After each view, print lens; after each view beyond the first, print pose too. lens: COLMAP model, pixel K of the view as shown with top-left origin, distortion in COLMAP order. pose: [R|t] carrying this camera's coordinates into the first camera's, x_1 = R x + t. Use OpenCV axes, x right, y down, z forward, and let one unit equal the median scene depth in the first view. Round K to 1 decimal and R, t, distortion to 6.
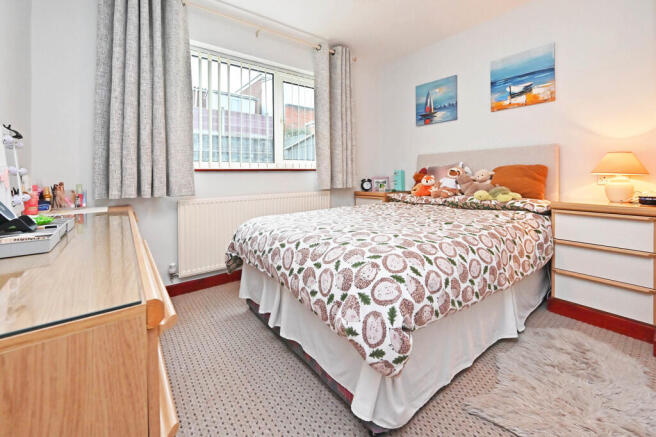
lens RADIAL K [[257.0, 0, 317.9], [0, 257.0, 212.8], [0, 0, 1]] dist [-0.024461, -0.000004]
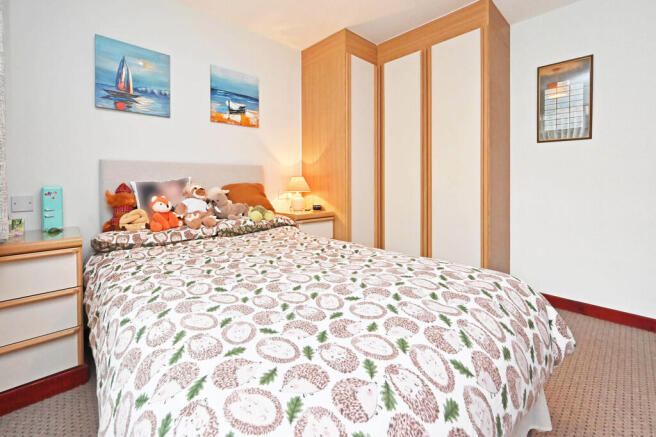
lens RADIAL K [[257.0, 0, 317.9], [0, 257.0, 212.8], [0, 0, 1]] dist [-0.024461, -0.000004]
pose [[-0.032665, -0.089325, 0.995467, -0.236835], [0.145995, 0.984889, 0.093166, -0.121124], [-0.988746, 0.148376, -0.019131, 0.722789]]
